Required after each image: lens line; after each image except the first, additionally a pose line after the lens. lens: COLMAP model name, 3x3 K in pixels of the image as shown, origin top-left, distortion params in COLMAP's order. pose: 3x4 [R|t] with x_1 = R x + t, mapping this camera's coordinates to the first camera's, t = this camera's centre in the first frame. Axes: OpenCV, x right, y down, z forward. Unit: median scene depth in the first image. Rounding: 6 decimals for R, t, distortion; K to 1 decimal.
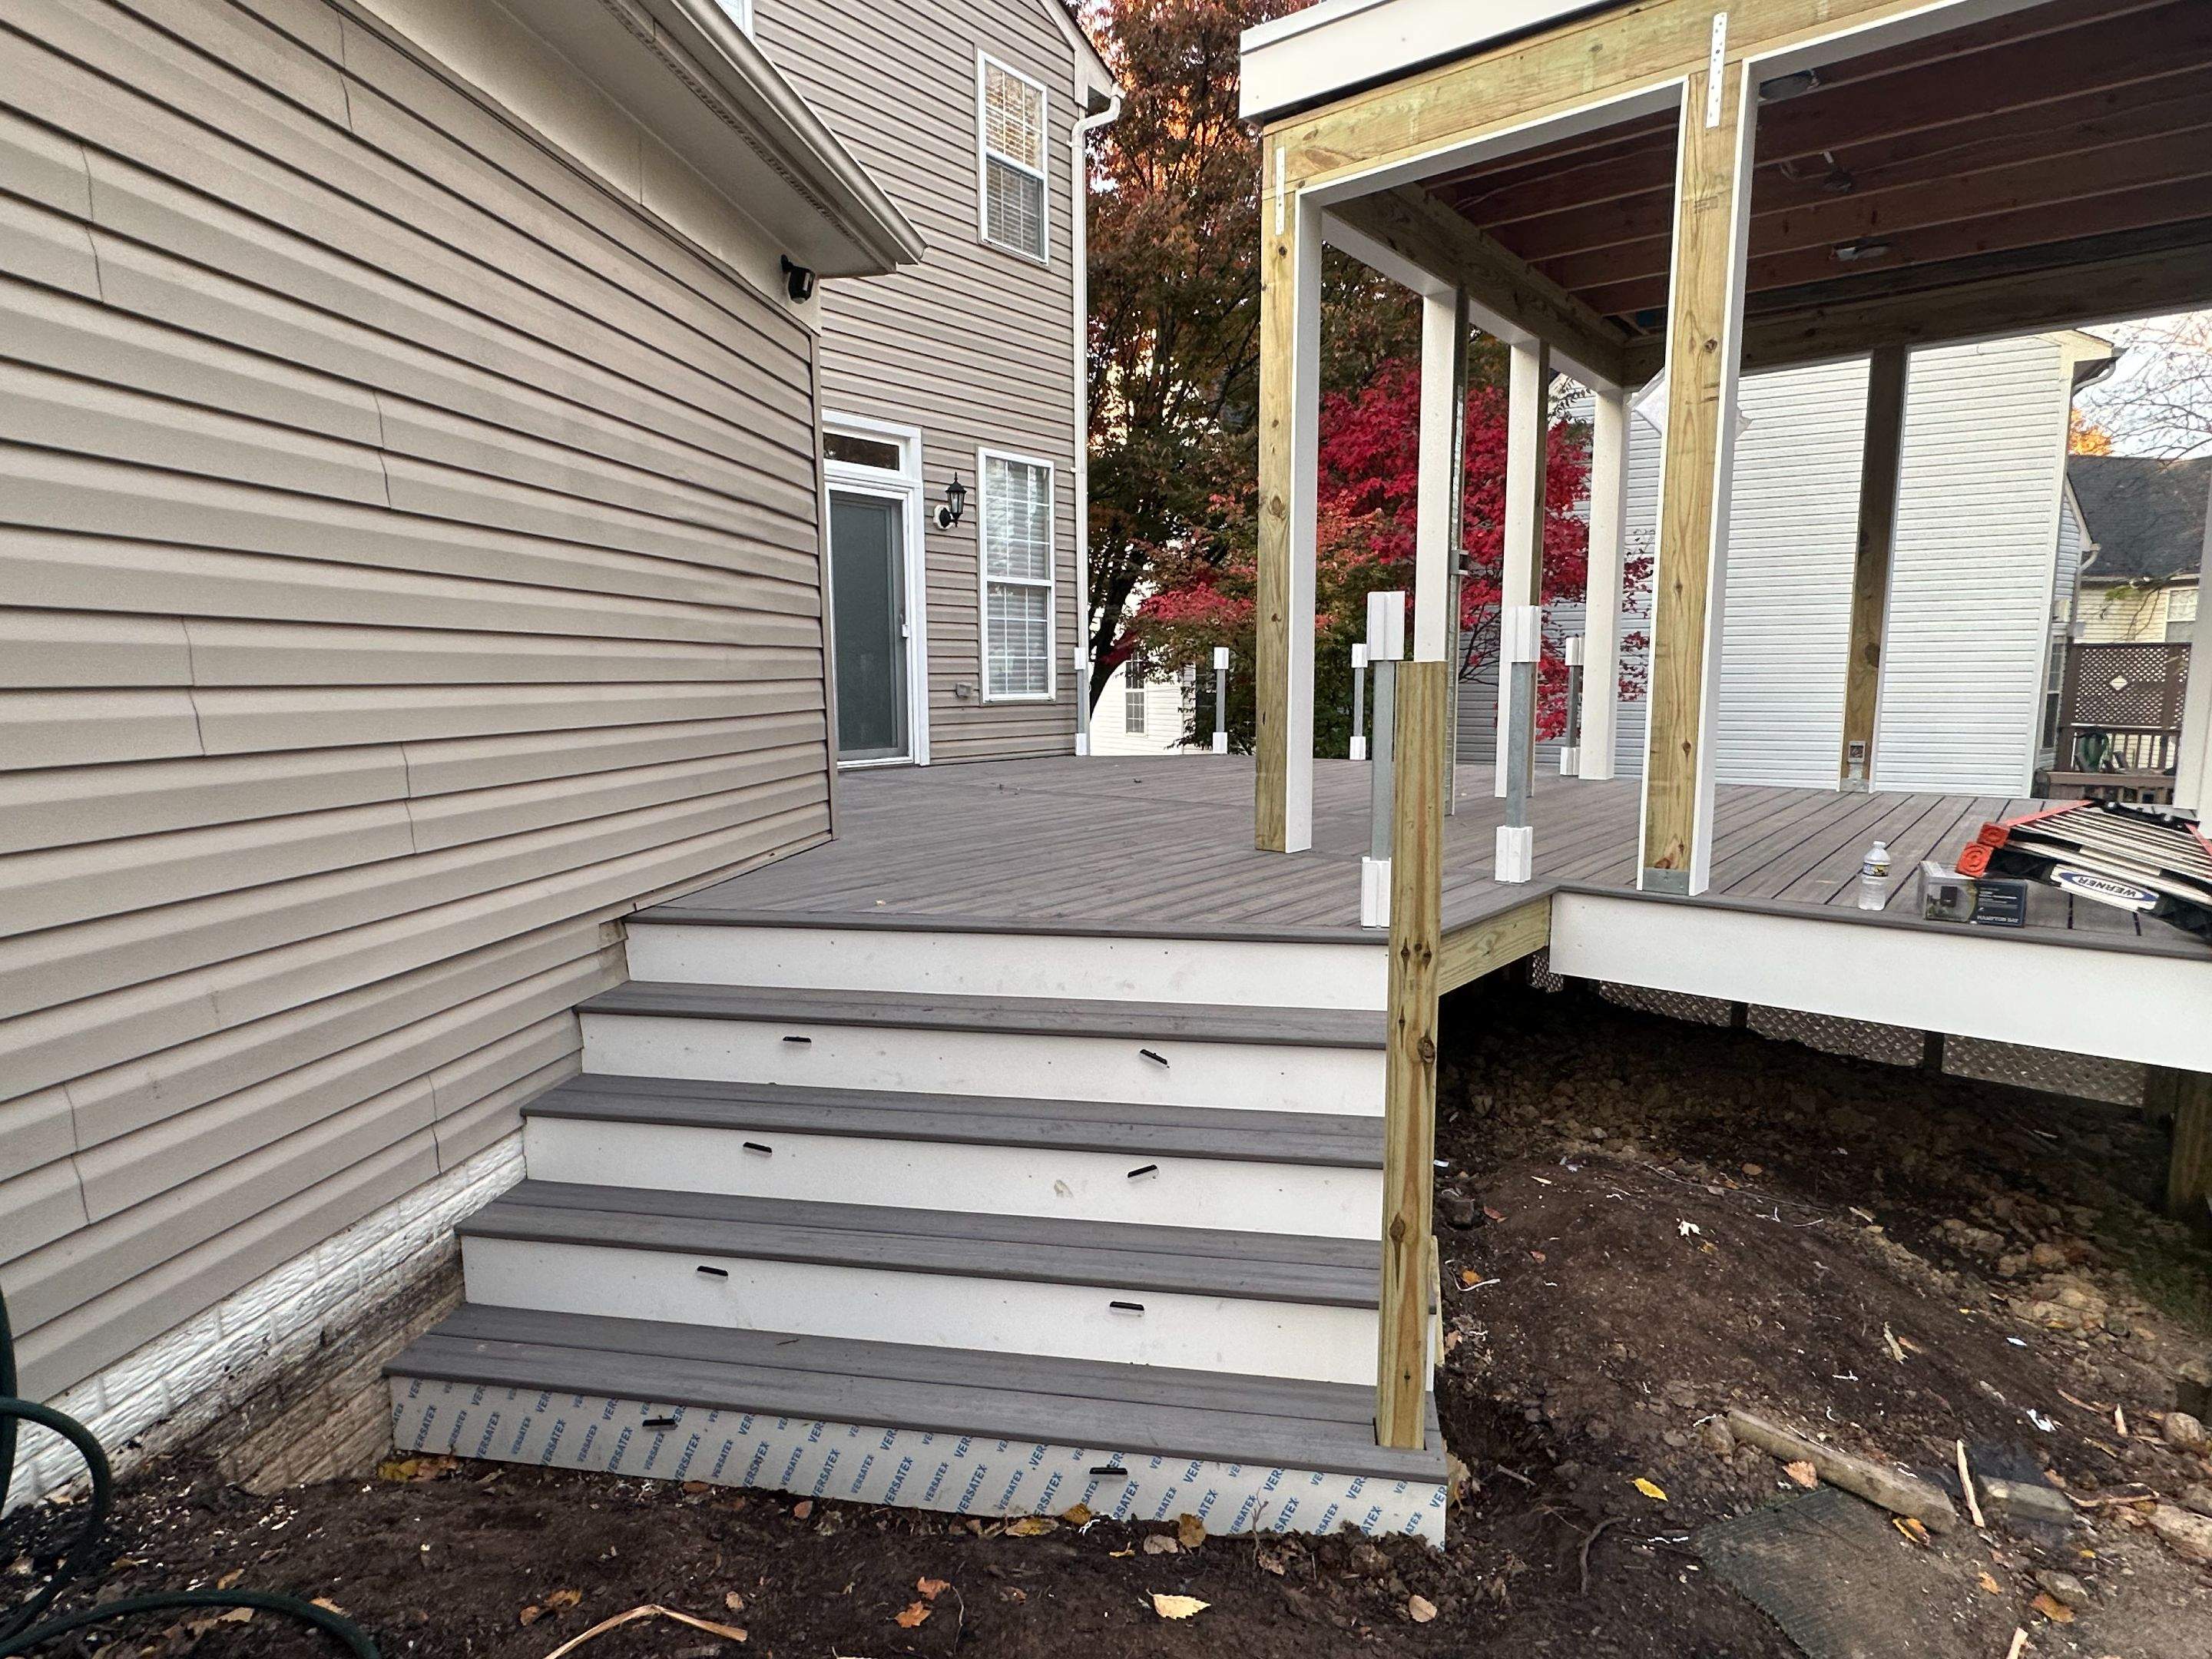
lens RADIAL K [[1204.9, 0, 1115.1], [0, 1204.9, 840.4], [0, 0, 1]] dist [-0.007180, -0.000566]
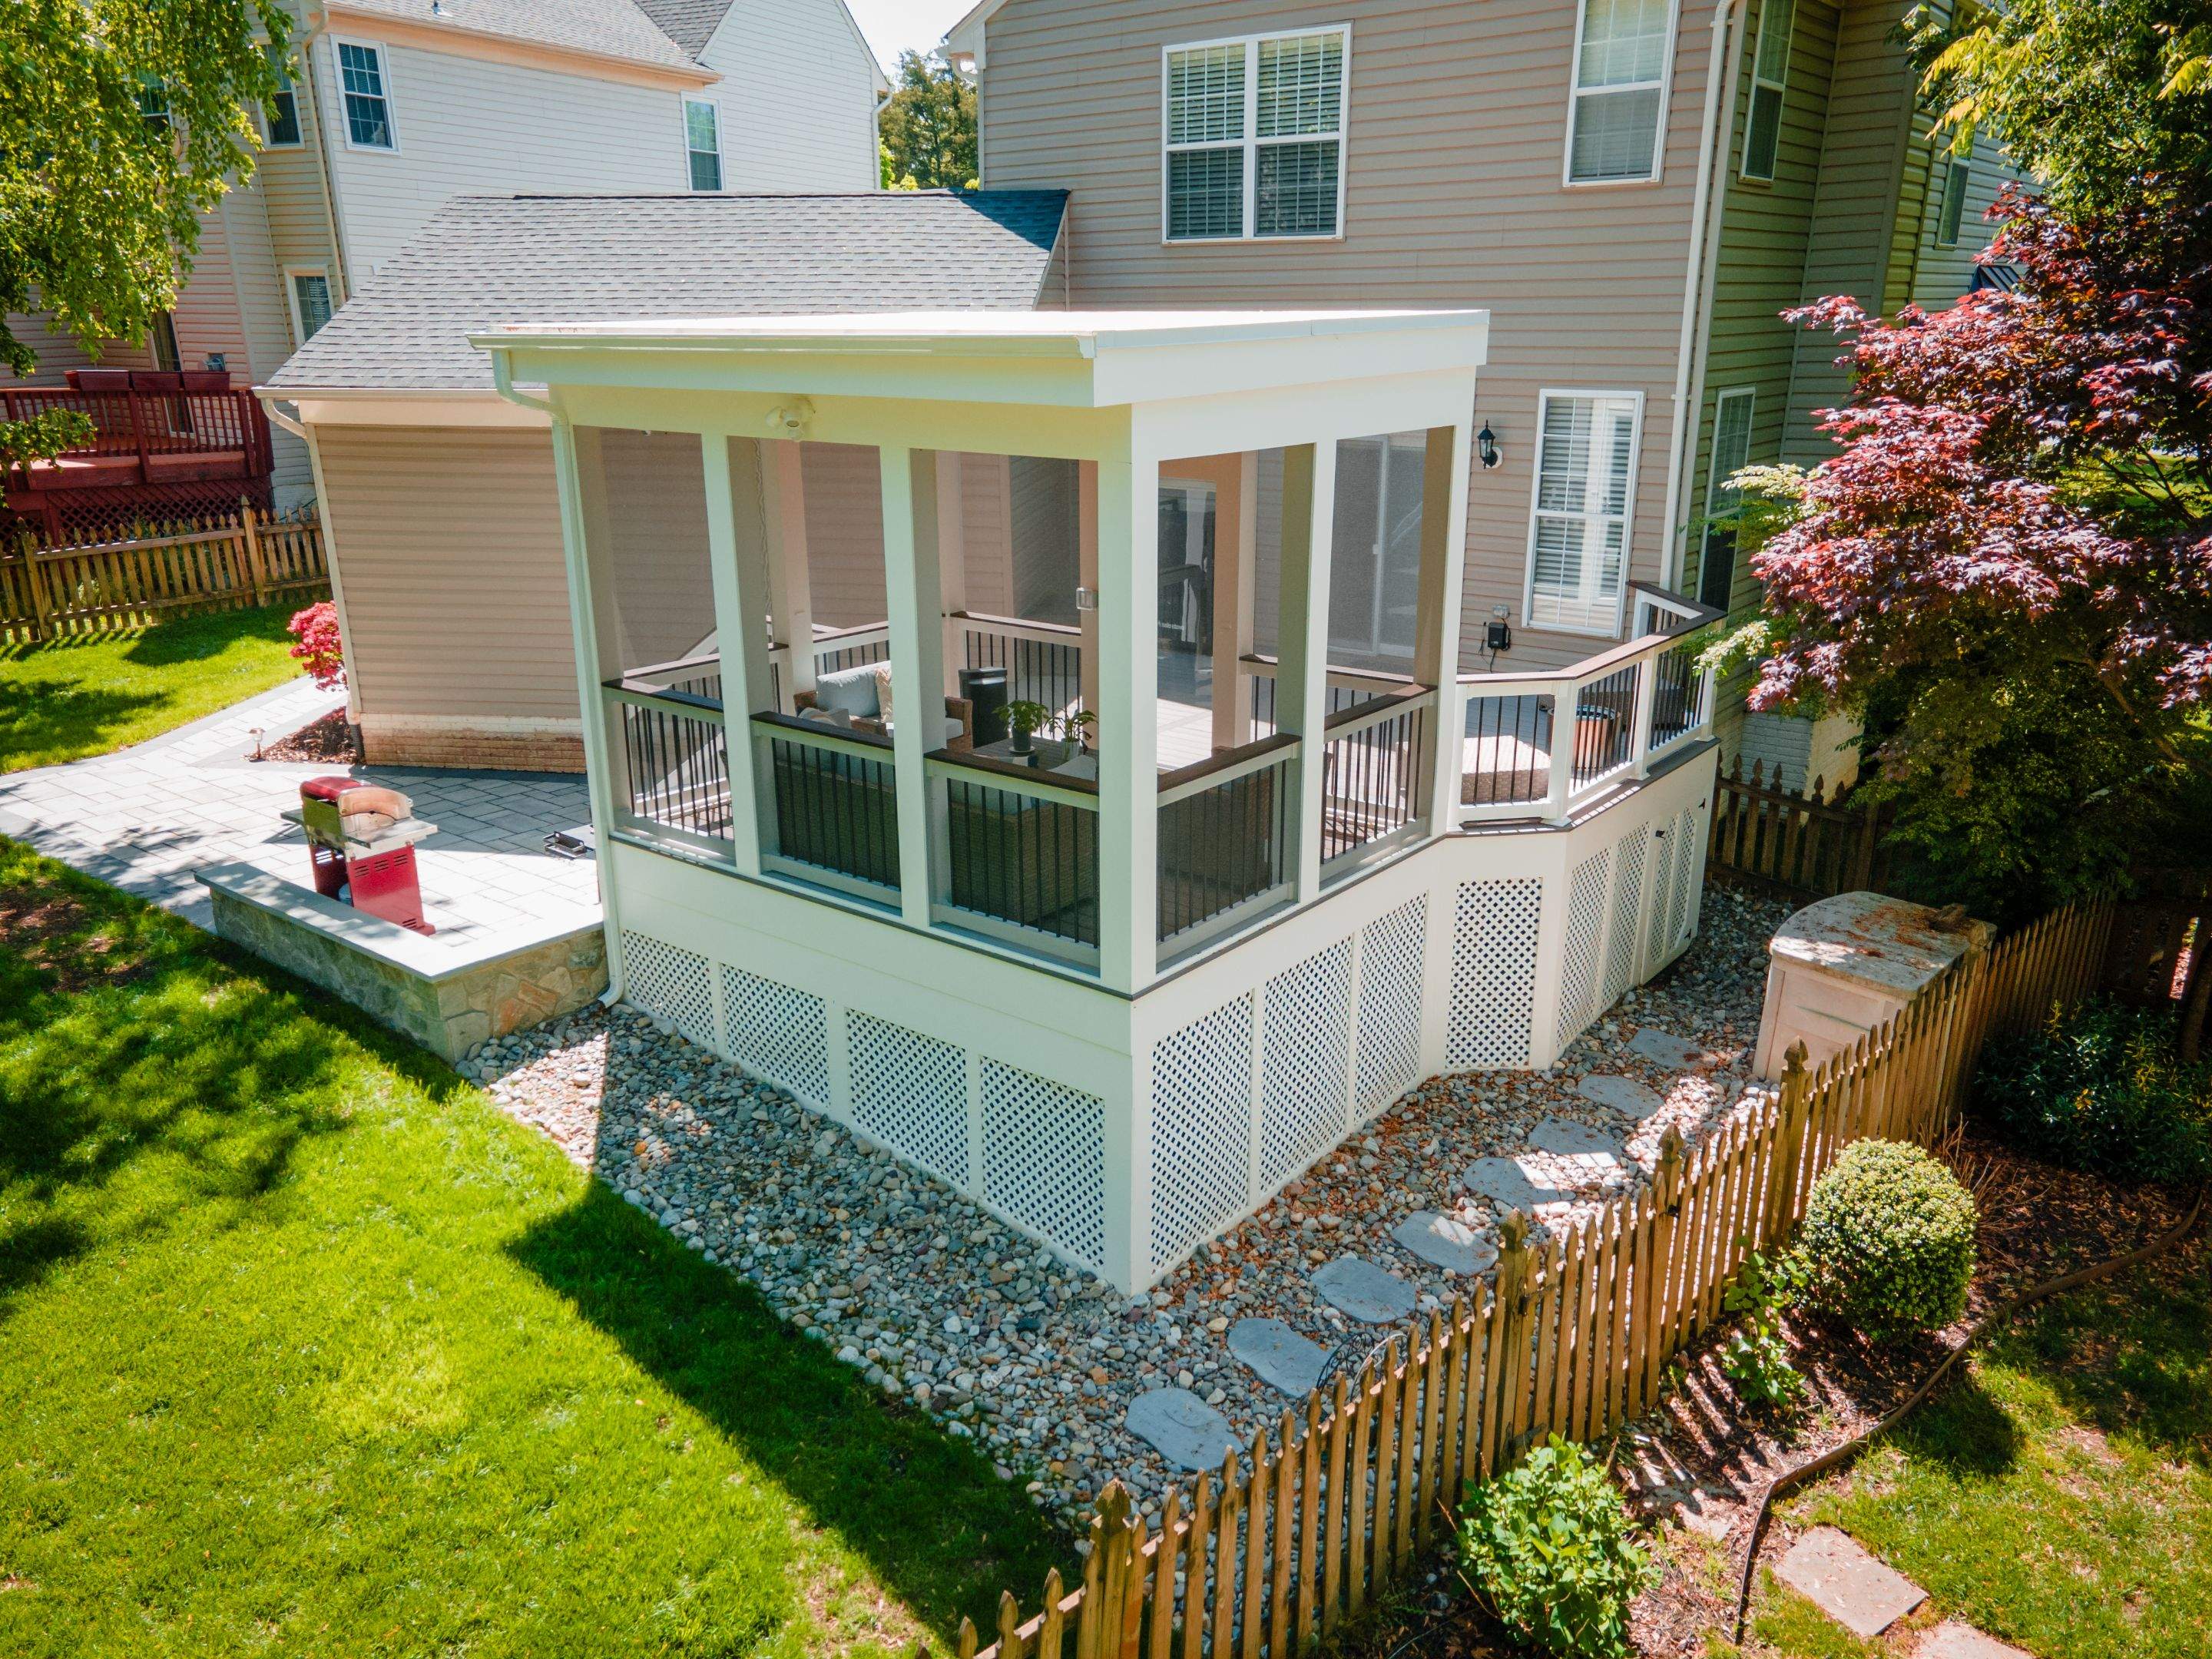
lens RADIAL K [[1622.5, 0, 1099.4], [0, 1622.5, 859.7], [0, 0, 1]] dist [0.007574, 0.002158]
pose [[0.001933, 0.327438, -0.944871, 2.906577], [-0.132155, 0.936669, 0.324325, -0.743845], [0.991227, 0.124242, 0.045083, 1.272513]]
